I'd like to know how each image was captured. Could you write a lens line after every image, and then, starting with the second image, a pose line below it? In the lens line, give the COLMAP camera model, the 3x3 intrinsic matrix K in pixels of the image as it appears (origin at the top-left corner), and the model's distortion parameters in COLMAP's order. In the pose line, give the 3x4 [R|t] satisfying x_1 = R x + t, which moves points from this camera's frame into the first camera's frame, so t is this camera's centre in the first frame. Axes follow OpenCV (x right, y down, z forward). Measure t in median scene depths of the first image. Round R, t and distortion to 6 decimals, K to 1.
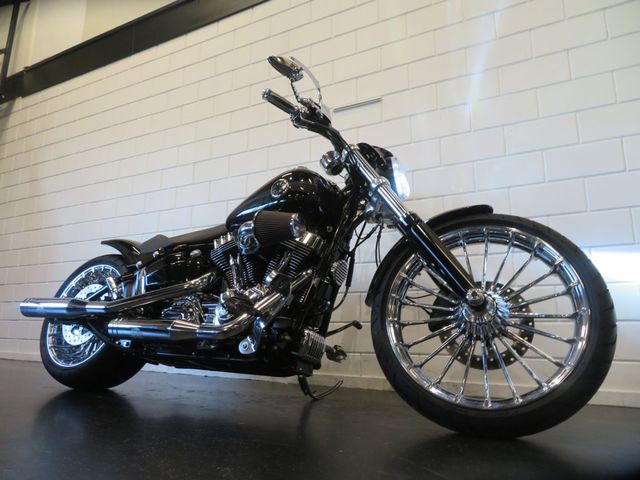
lens RADIAL K [[466.3, 0, 320.0], [0, 466.3, 240.0], [0, 0, 1]] dist [-0.022849, 0.000074]
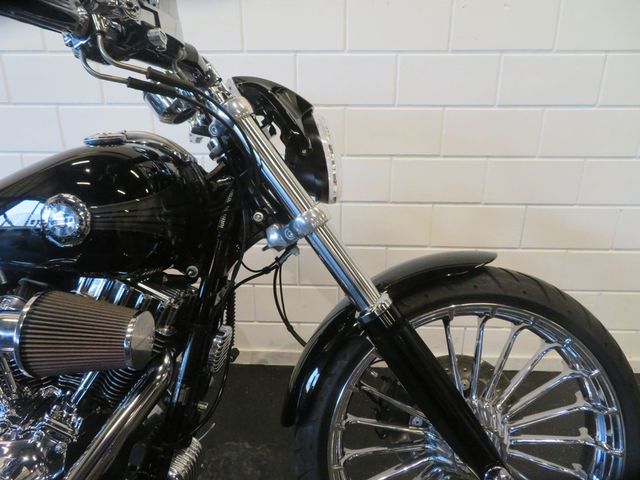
lens RADIAL K [[454.1, 0, 320.0], [0, 454.1, 240.0], [0, 0, 1]] dist [-0.006104, -0.002202]
pose [[0.901895, -0.145094, 0.406859, -0.051035], [-0.085859, 0.862888, 0.498050, -0.317481], [-0.423337, -0.484121, 0.765776, 0.609013]]
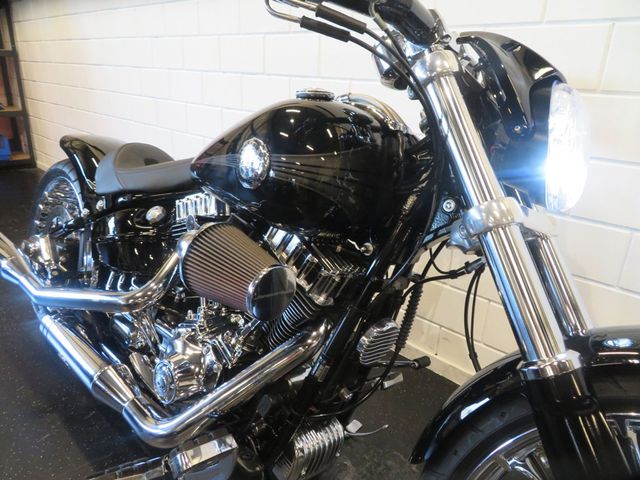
lens RADIAL K [[457.8, 0, 320.0], [0, 457.8, 240.0], [0, 0, 1]] dist [0.004672, 0.002938]
pose [[0.962669, 0.127368, -0.238842, 0.085186], [0.013768, 0.858192, 0.513144, -0.271623], [0.270330, -0.497276, 0.824402, 0.645045]]
